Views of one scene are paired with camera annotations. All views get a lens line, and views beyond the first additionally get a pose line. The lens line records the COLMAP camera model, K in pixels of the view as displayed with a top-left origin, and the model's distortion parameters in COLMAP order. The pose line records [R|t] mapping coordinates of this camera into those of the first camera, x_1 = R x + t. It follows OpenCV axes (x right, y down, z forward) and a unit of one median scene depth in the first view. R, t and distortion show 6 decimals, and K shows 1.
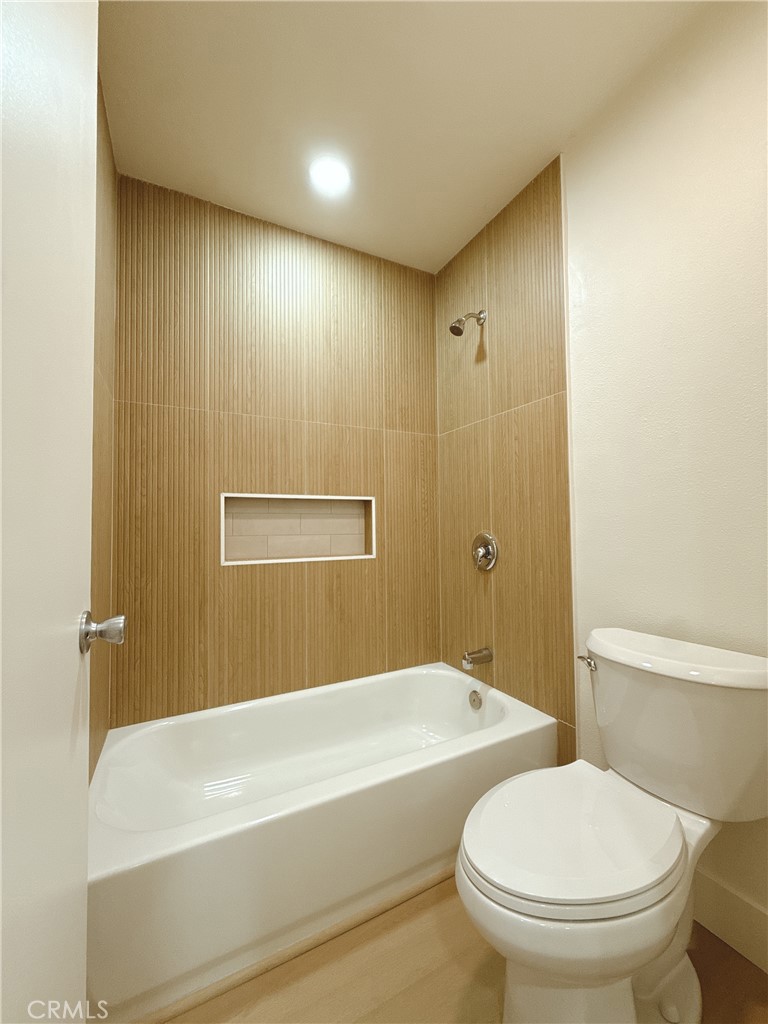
lens RADIAL K [[407.5, 0, 380.8], [0, 407.5, 513.4], [0, 0, 1]] dist [-0.000794, -0.000381]
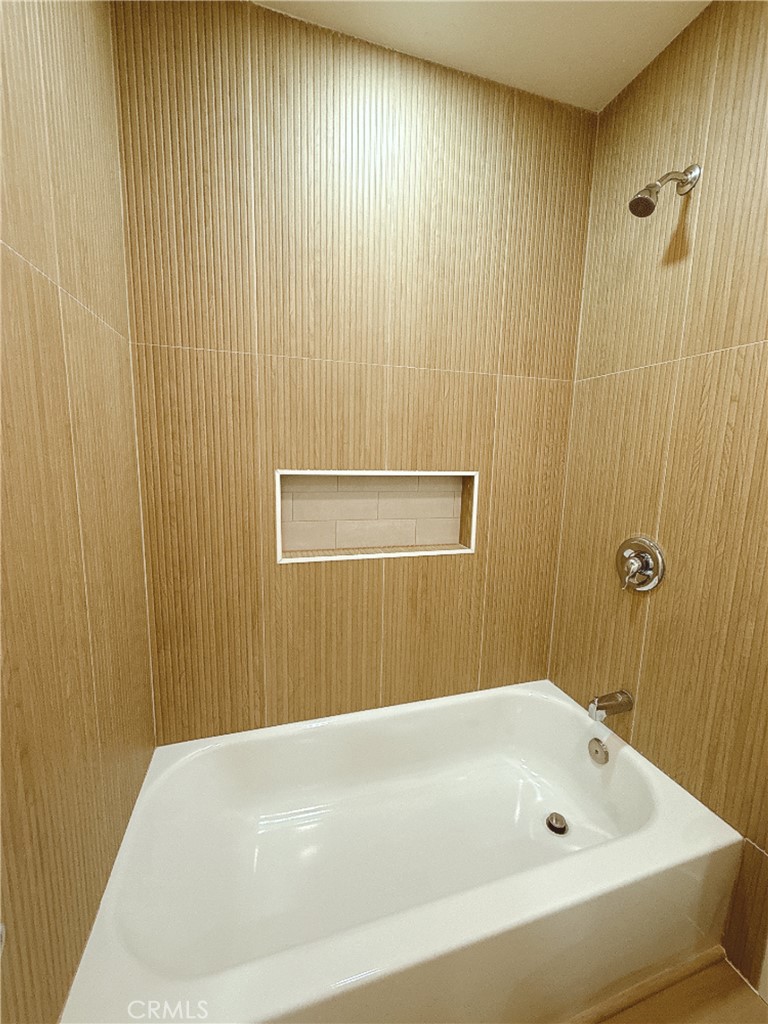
lens RADIAL K [[407.5, 0, 380.8], [0, 407.5, 513.4], [0, 0, 1]] dist [-0.000794, -0.000381]
pose [[0.983126, 0.060351, -0.172685, -0.062925], [-0.027565, 0.982107, 0.186298, -0.108623], [0.180838, -0.178394, 0.967199, 0.275104]]
